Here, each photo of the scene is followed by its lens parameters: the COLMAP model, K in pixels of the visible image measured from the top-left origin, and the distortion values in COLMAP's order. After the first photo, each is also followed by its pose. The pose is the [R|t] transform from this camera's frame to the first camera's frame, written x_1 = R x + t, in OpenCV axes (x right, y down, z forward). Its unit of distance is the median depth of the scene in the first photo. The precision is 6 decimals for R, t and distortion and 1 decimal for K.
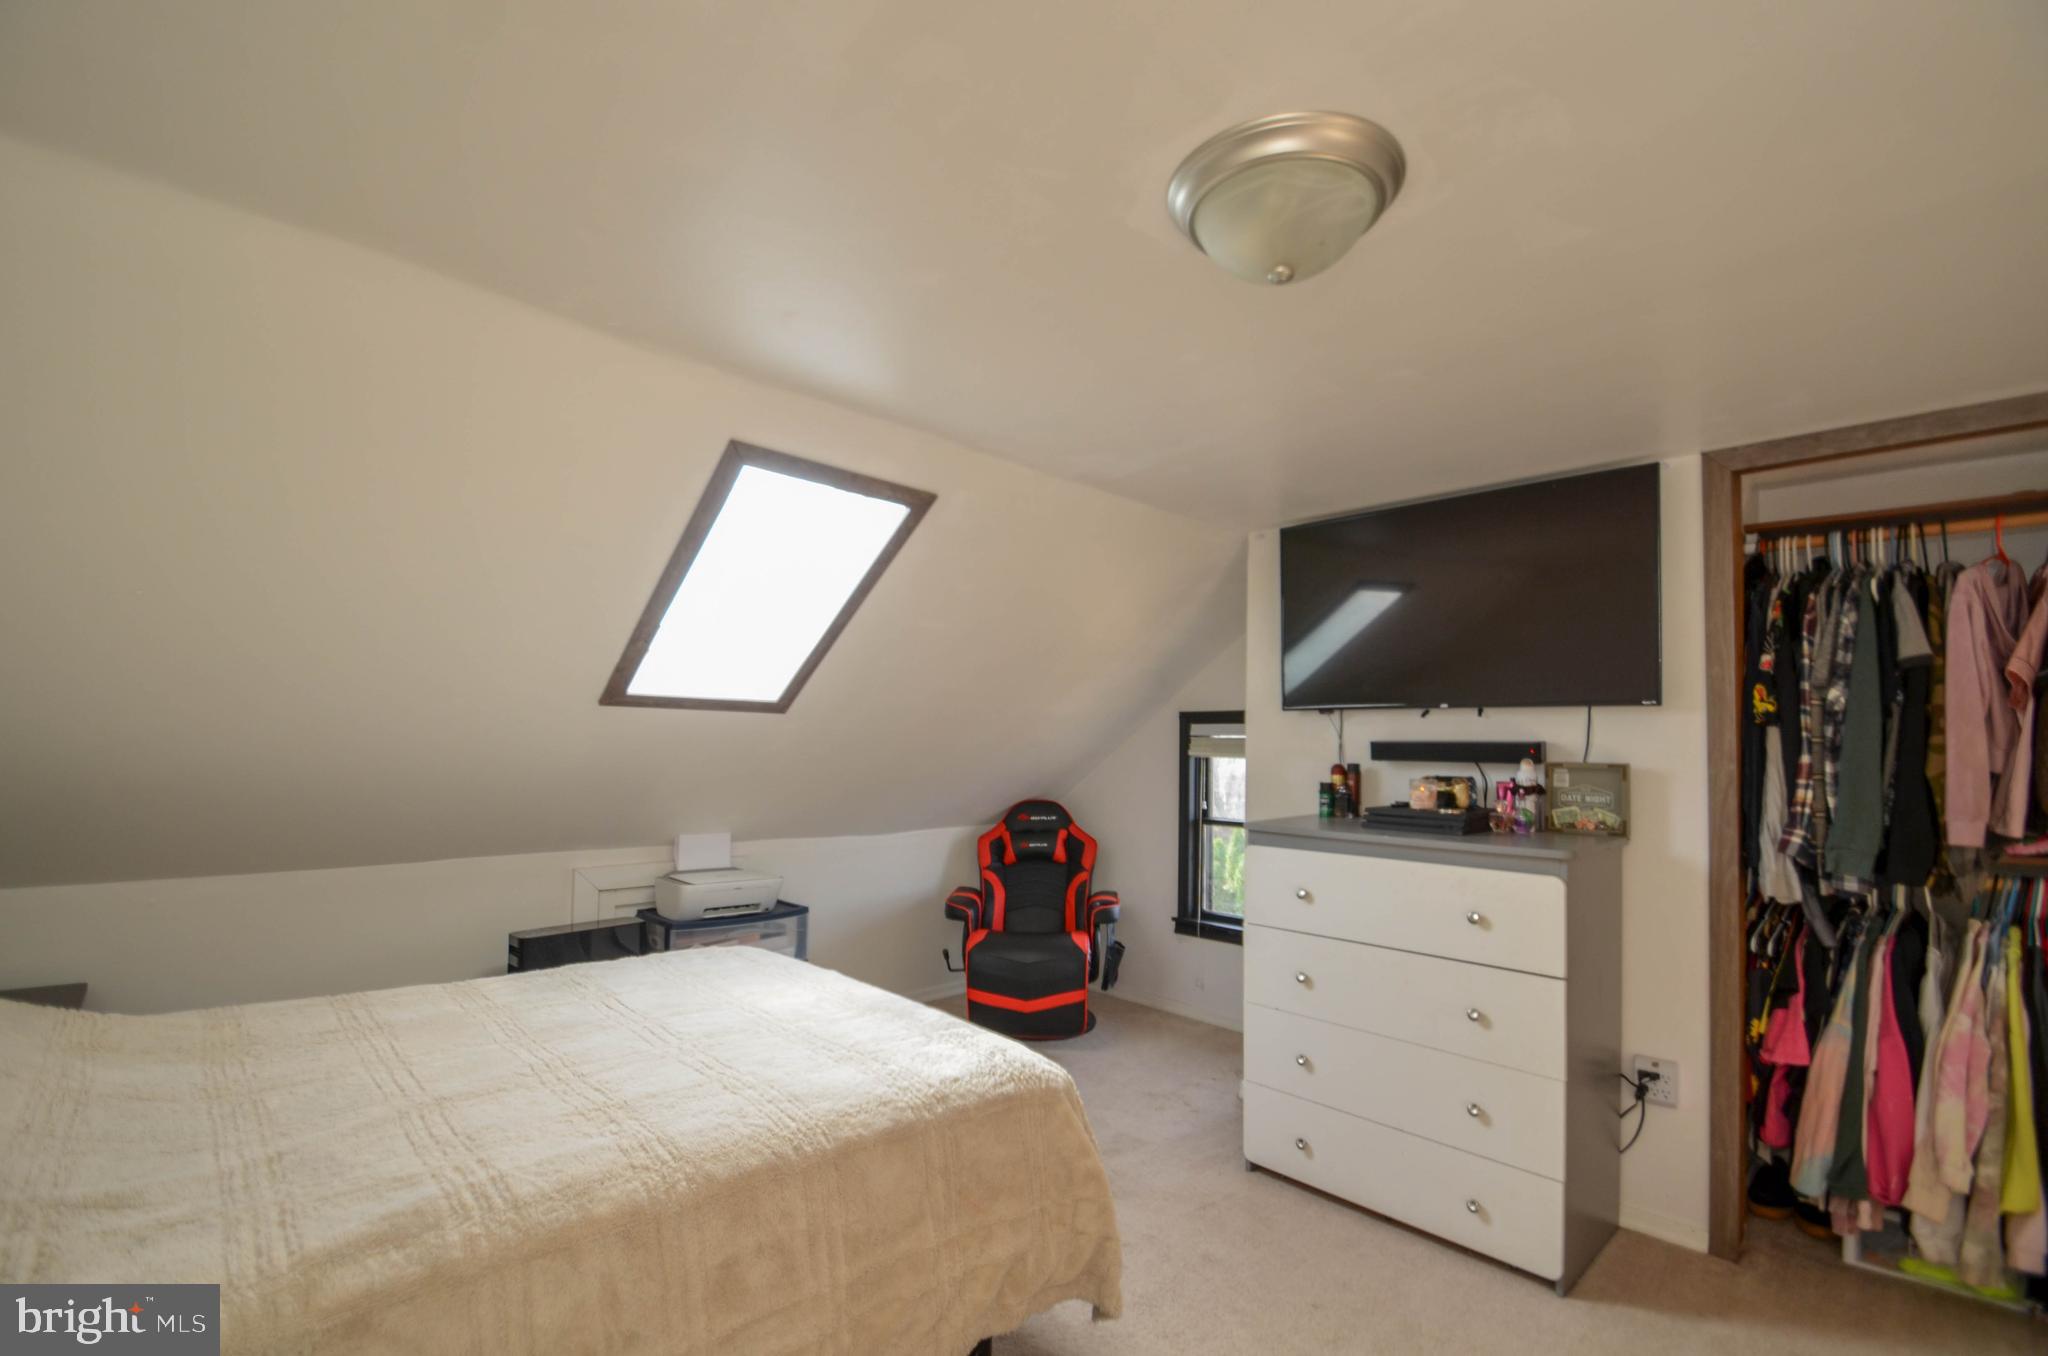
lens RADIAL K [[901.9, 0, 1029.6], [0, 901.9, 729.8], [0, 0, 1]] dist [-0.000044, -0.011943]
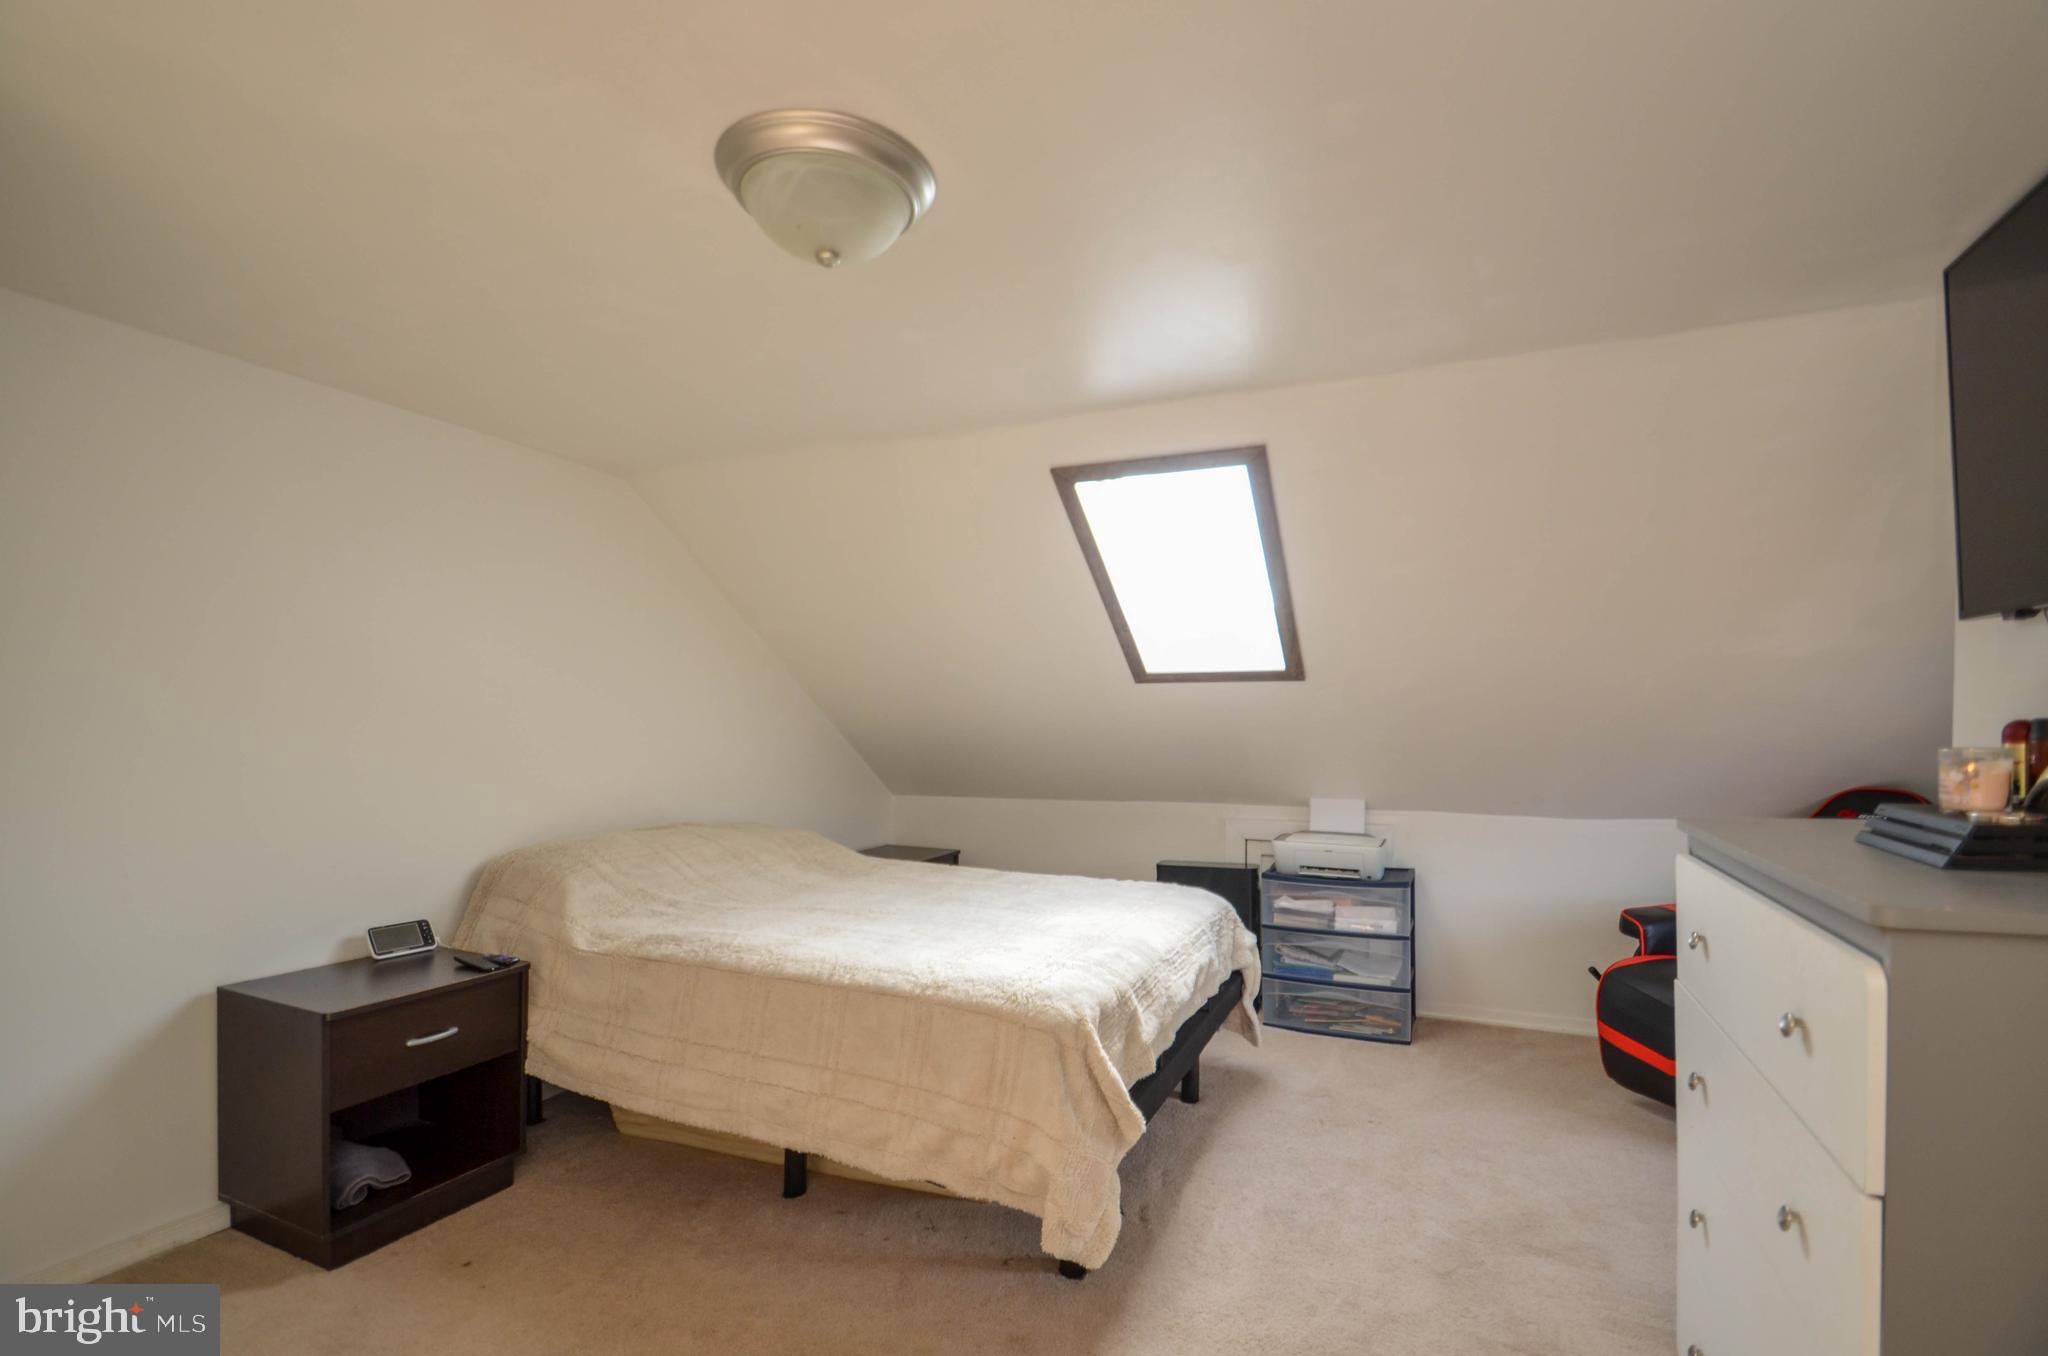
lens RADIAL K [[901.9, 0, 1029.6], [0, 901.9, 729.8], [0, 0, 1]] dist [-0.000044, -0.011943]
pose [[0.381703, -0.006401, -0.924263, 0.600454], [0.027488, 0.999612, 0.004429, 0.026625], [0.923876, -0.027097, 0.381731, 0.347734]]
